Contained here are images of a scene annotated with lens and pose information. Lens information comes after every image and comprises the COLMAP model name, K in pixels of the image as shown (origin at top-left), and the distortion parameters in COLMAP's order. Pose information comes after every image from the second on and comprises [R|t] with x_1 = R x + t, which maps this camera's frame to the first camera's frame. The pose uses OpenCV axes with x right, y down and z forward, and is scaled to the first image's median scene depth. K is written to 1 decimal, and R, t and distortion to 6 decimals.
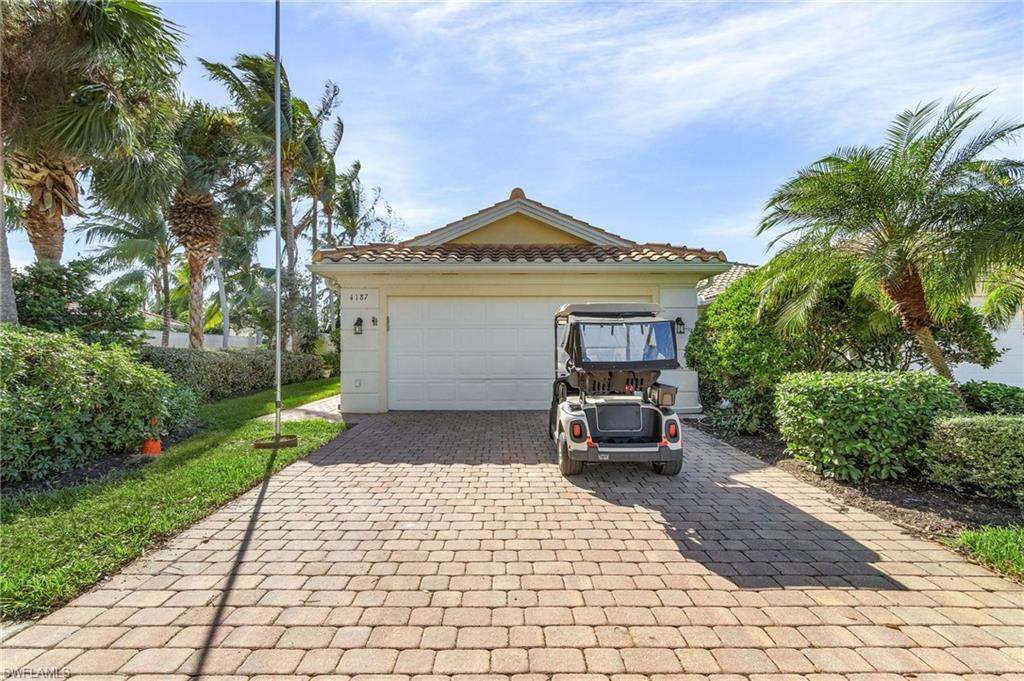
lens RADIAL K [[485.6, 0, 540.2], [0, 485.6, 345.2], [0, 0, 1]] dist [0.000762, 0.000610]
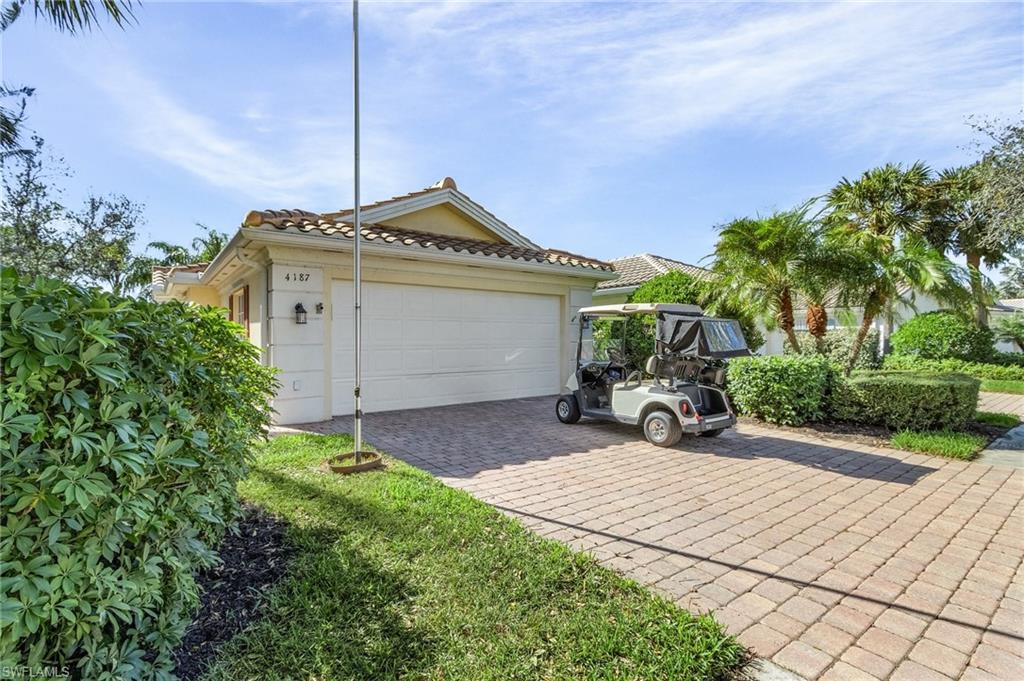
lens RADIAL K [[475.6, 0, 512.1], [0, 475.6, 333.9], [0, 0, 1]] dist [0.002323, 0.000354]
pose [[0.805870, 0.005183, 0.592069, -1.011790], [-0.000154, 0.999963, -0.008543, 0.000795], [-0.592092, 0.006794, 0.805842, 0.306555]]
